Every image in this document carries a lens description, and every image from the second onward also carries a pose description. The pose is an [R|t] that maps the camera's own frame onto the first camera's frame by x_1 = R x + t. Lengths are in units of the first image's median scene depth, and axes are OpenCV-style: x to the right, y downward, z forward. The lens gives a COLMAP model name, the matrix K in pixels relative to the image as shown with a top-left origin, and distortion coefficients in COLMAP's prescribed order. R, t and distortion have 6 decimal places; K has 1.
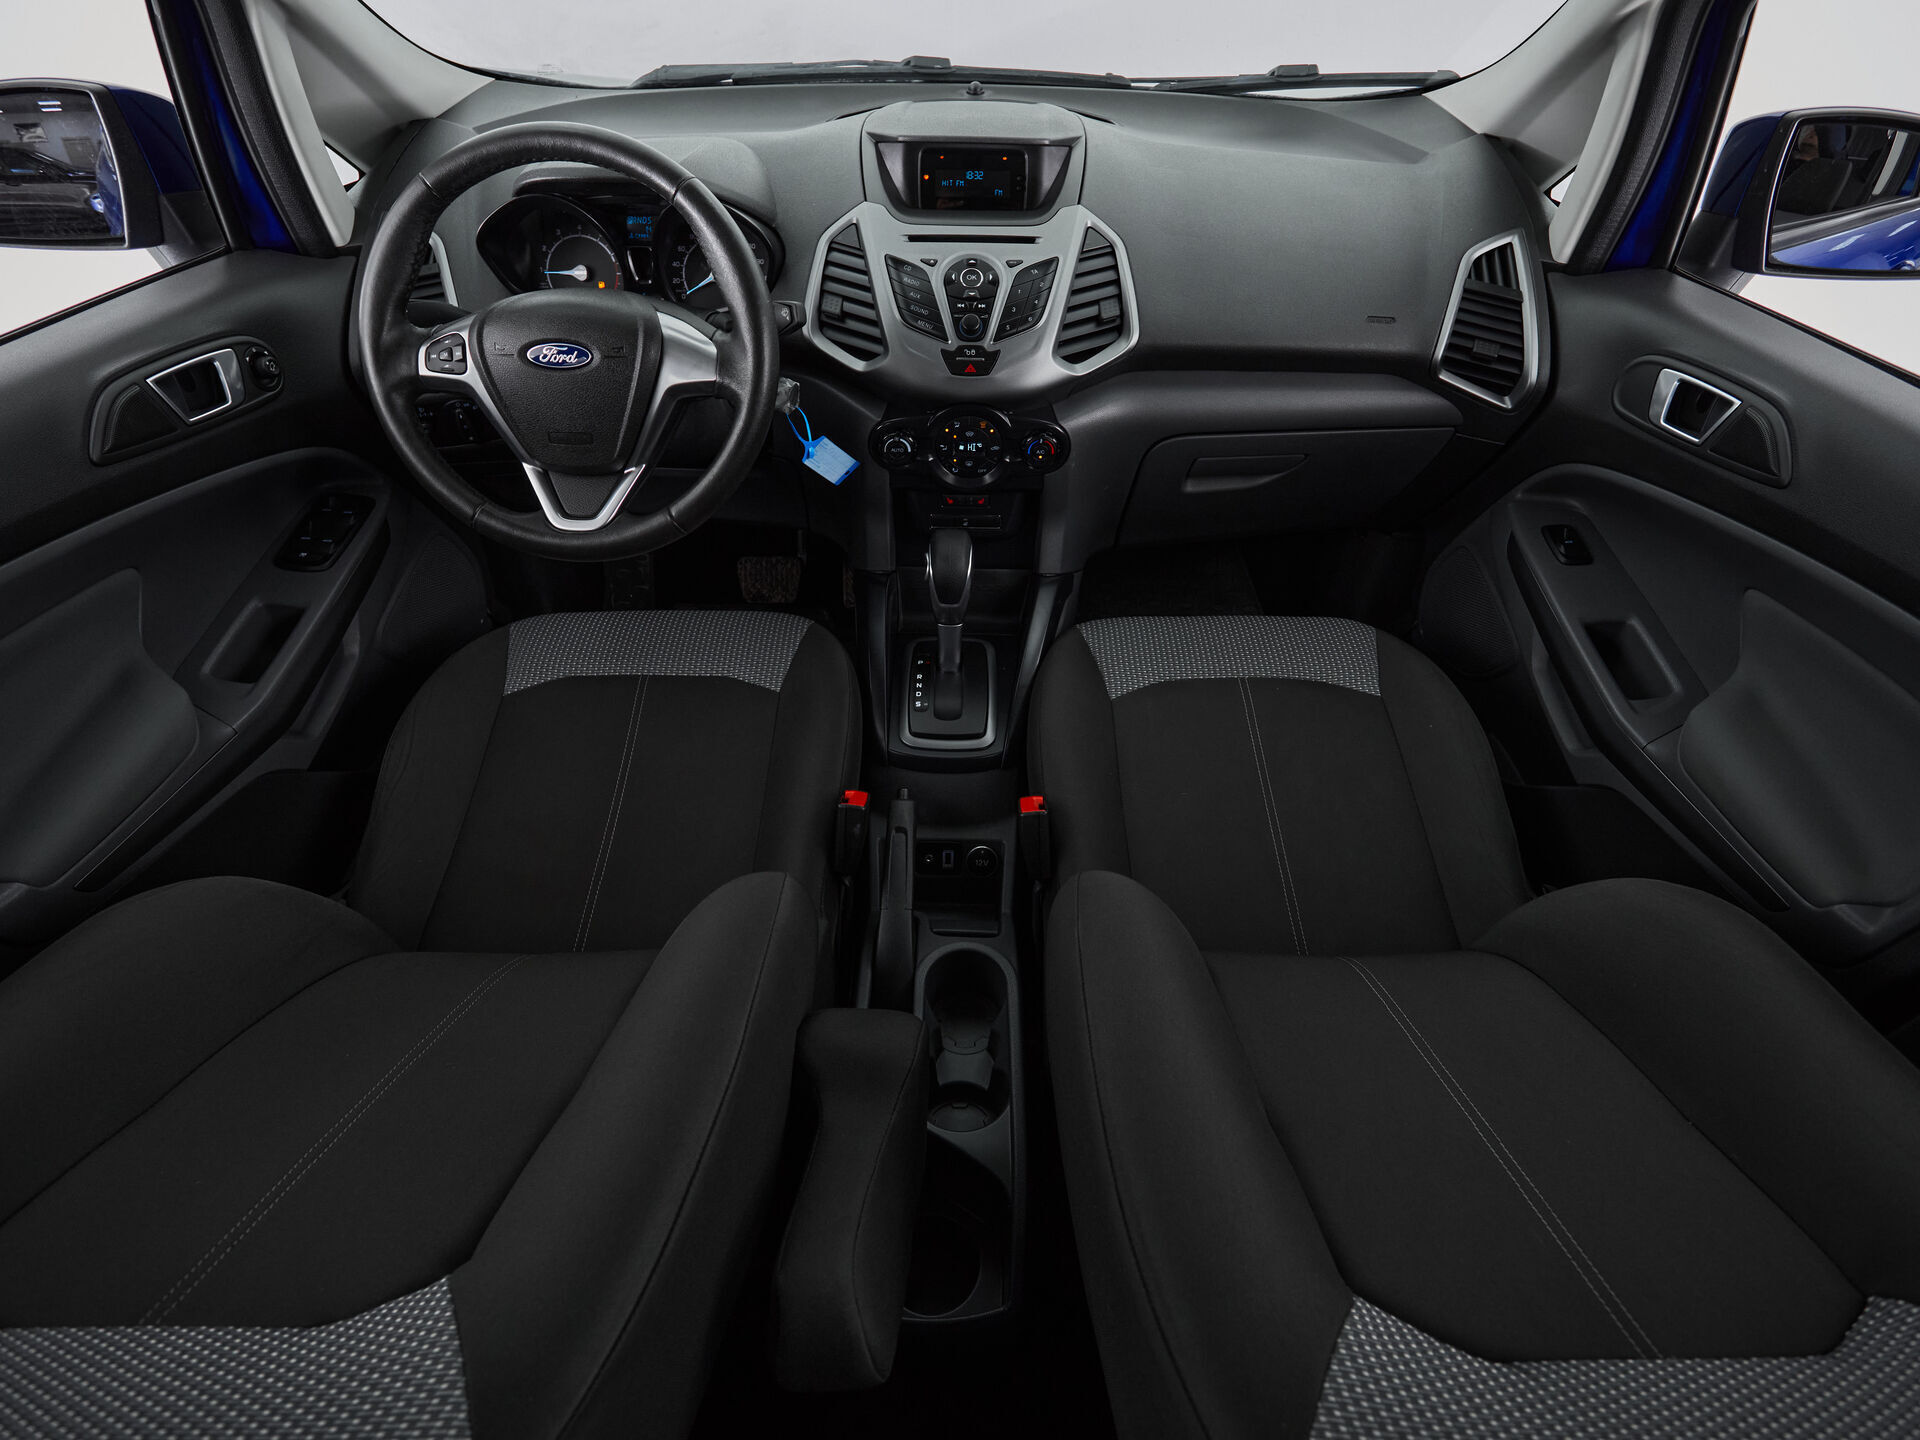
lens RADIAL K [[1031.3, 0, 968.1], [0, 1031.3, 720.2], [0, 0, 1]] dist [-0.000987, -0.001633]
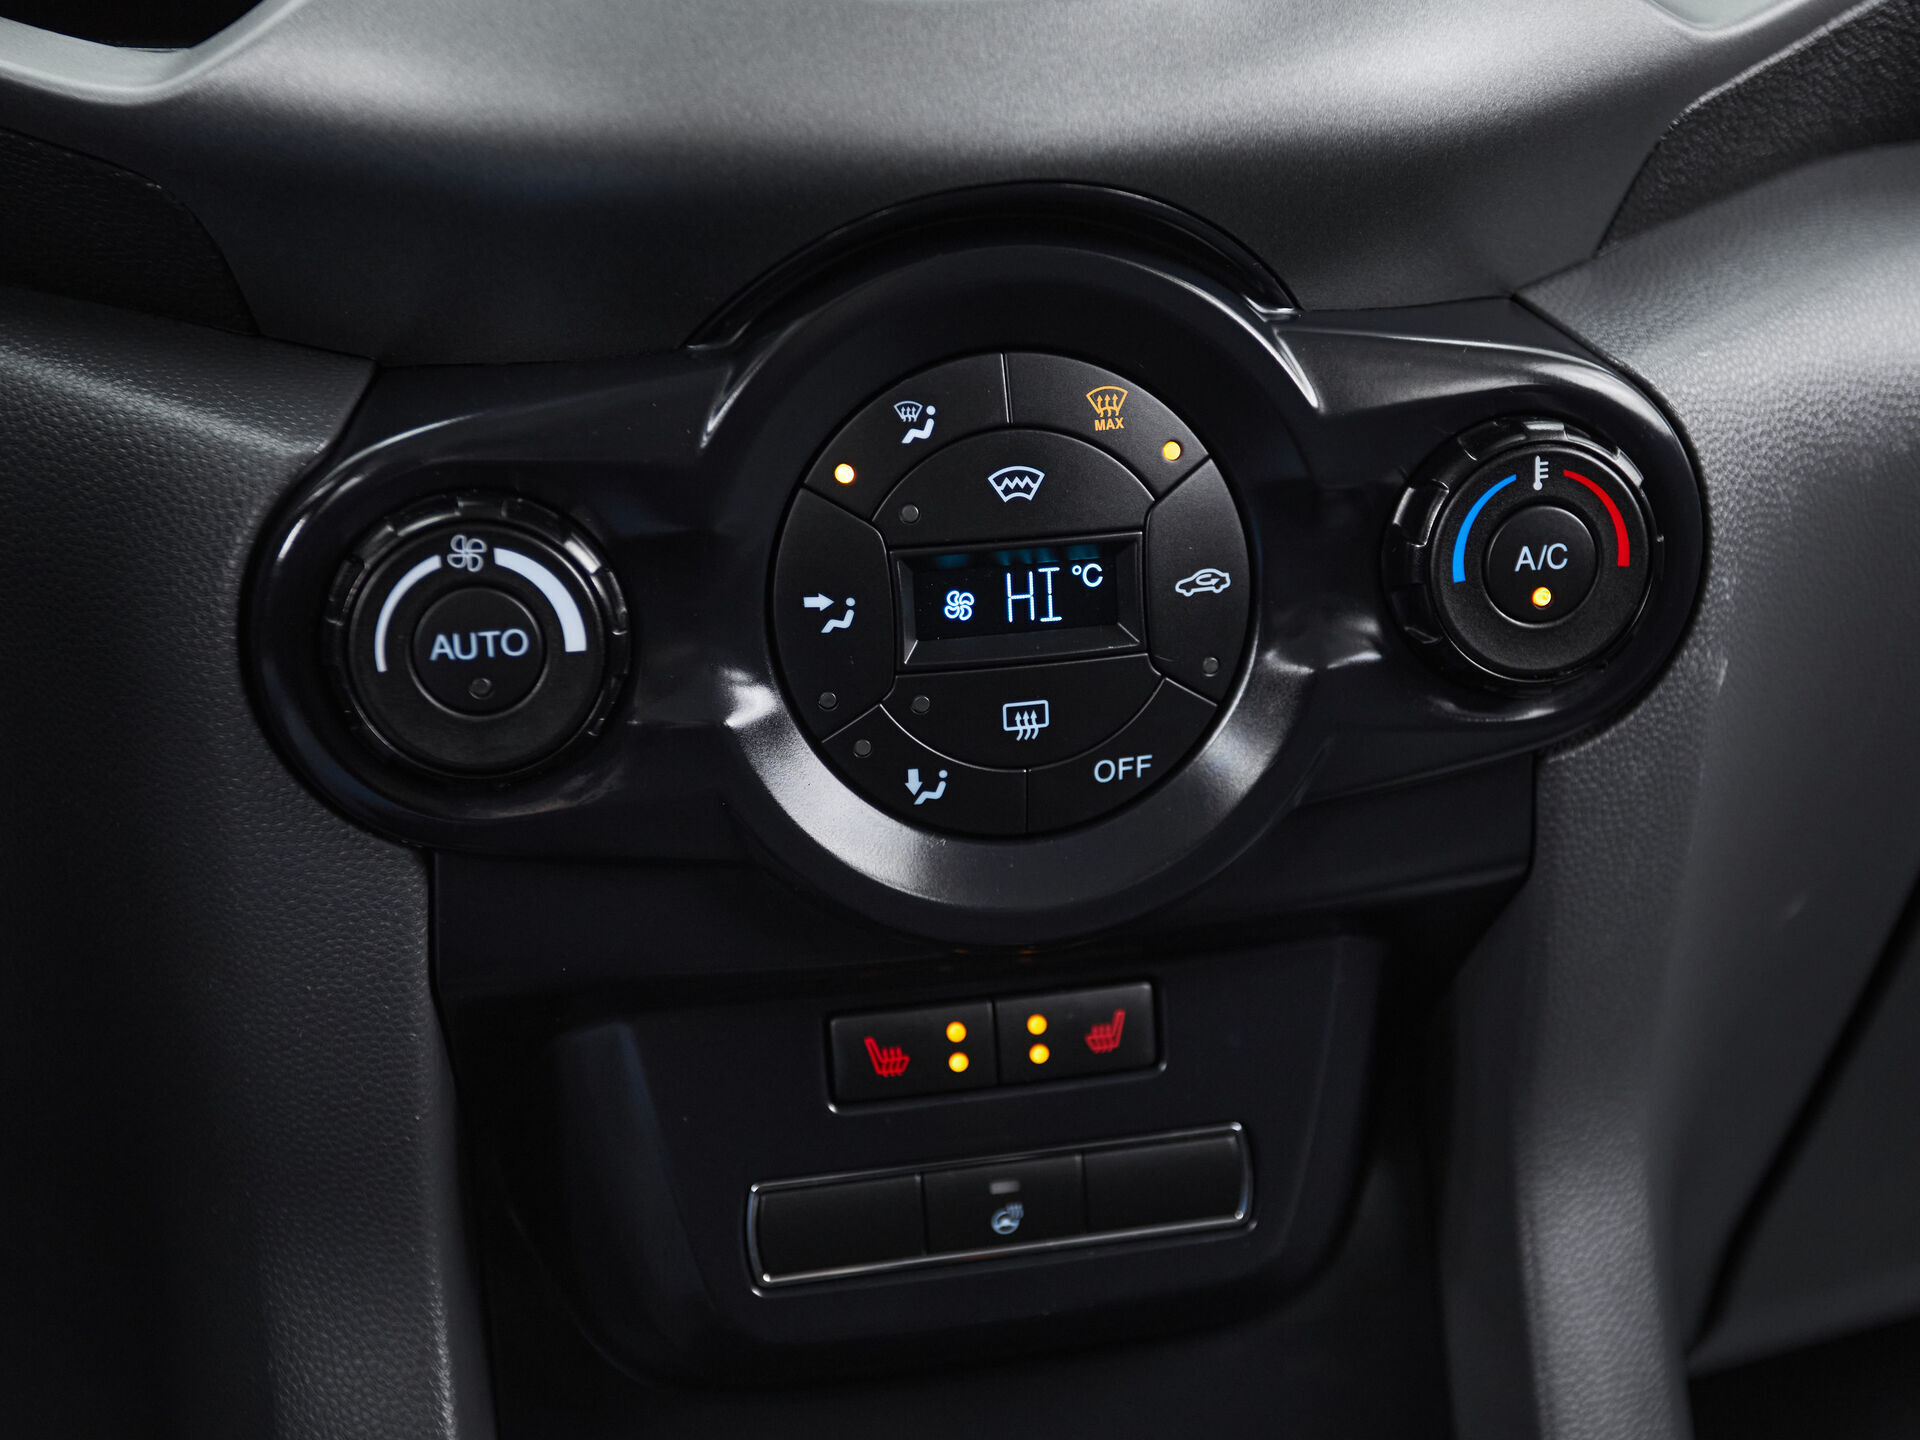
lens RADIAL K [[2552.3, 0, 1007.2], [0, 2552.3, 771.4], [0, 0, 1]] dist [0.021530, 0.020228]
pose [[0.976218, -0.105512, 0.189383, -0.067151], [0.181944, 0.873741, -0.451081, -0.095950], [-0.117877, 0.474810, 0.872158, 0.733353]]
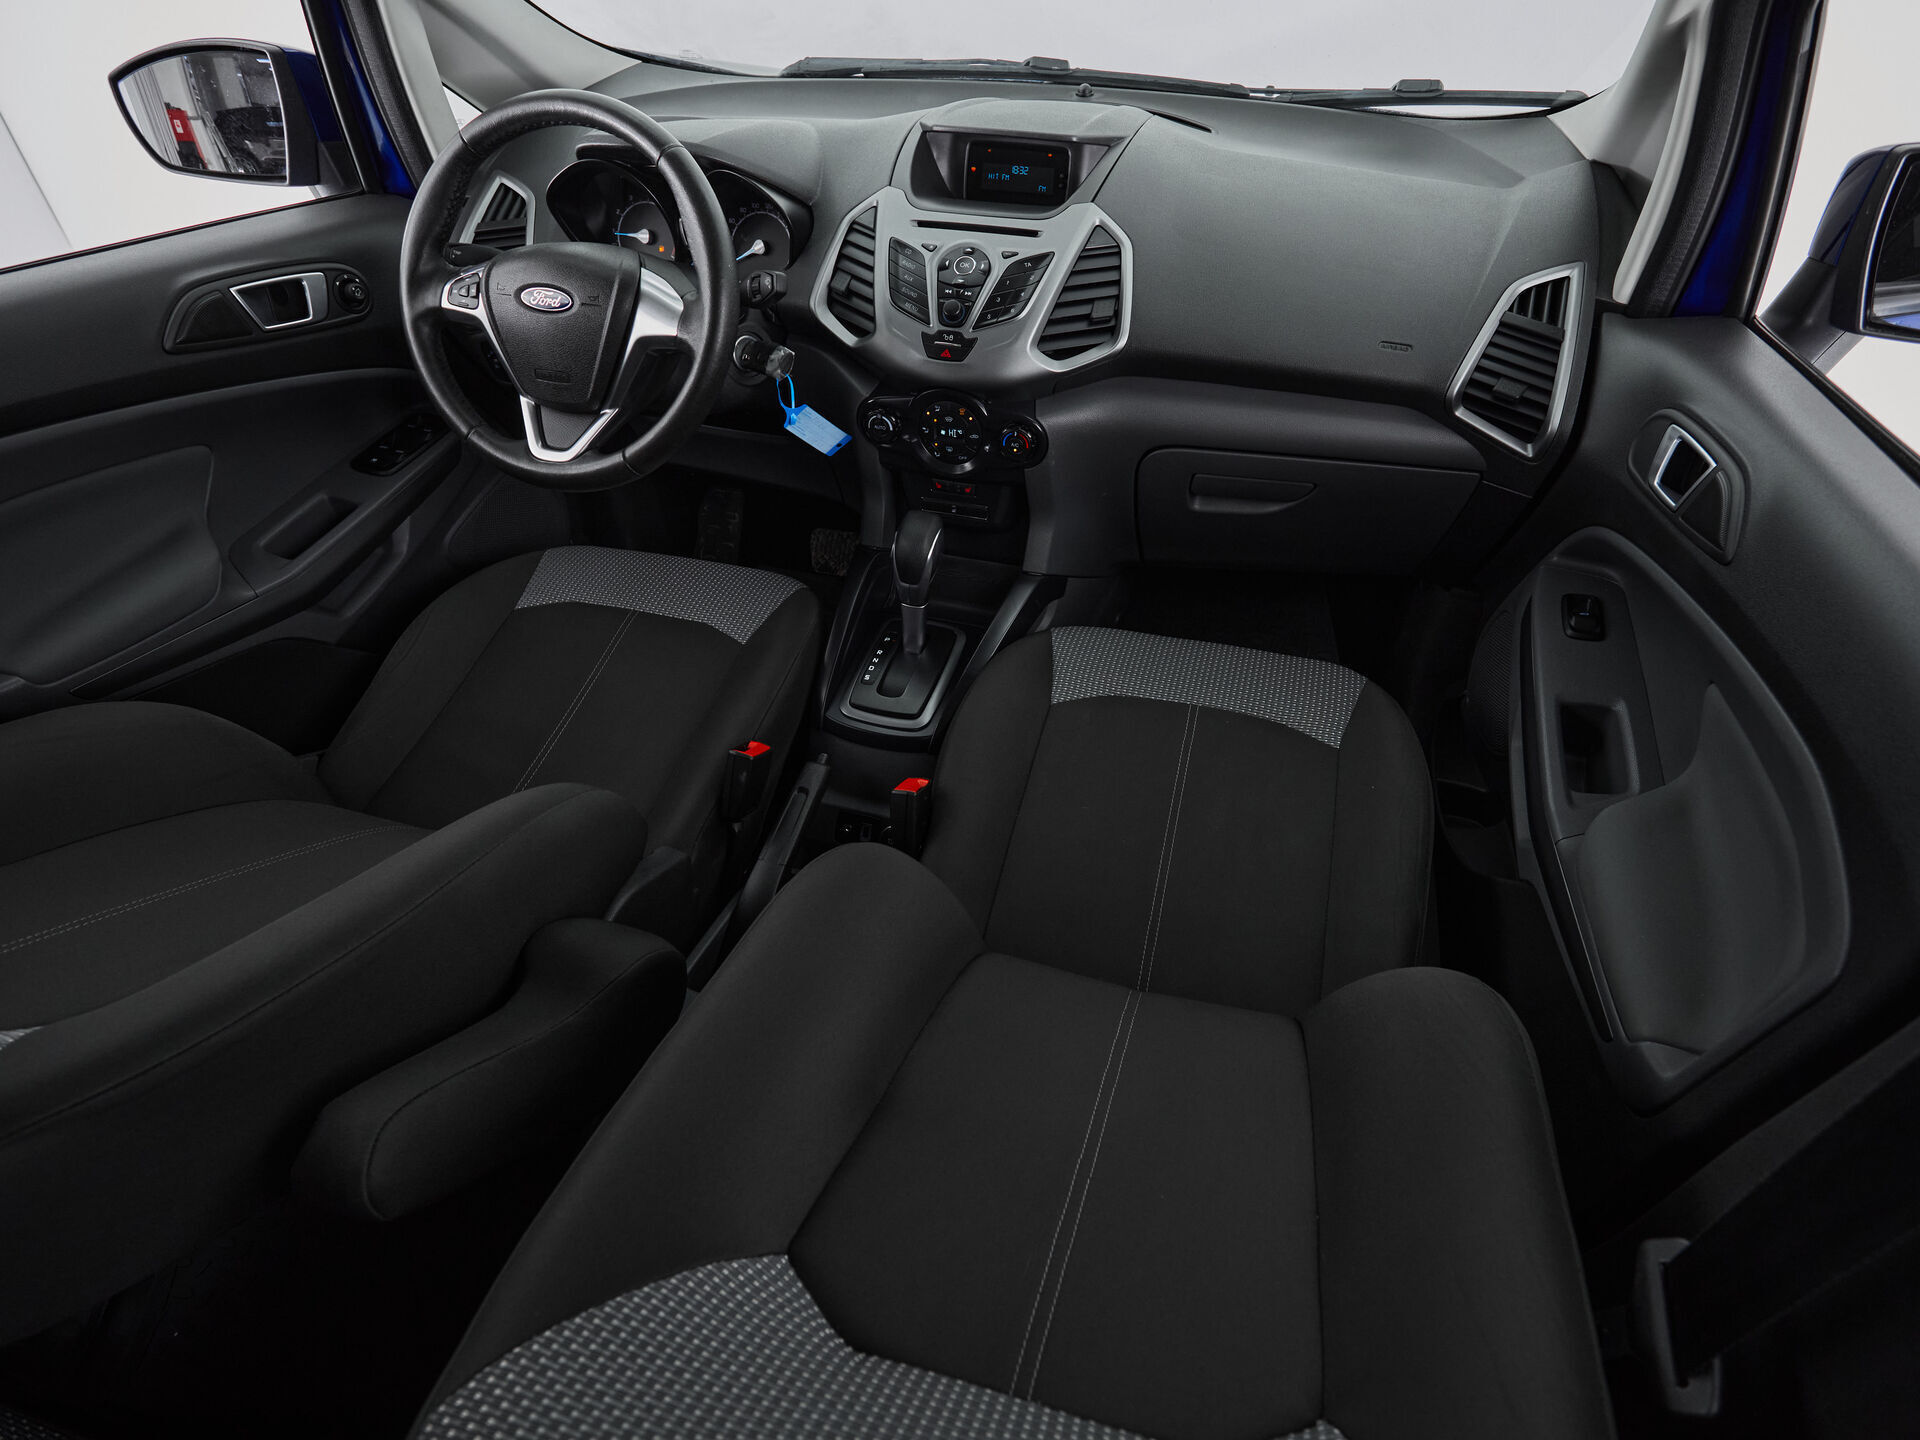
lens RADIAL K [[1051.2, 0, 999.0], [0, 1051.2, 720.8], [0, 0, 1]] dist [0.000952, -0.001189]
pose [[0.963282, 0.168154, -0.209313, 0.315861], [-0.172968, 0.984916, -0.004773, 0.009594], [0.205353, 0.040803, 0.977837, 0.015969]]
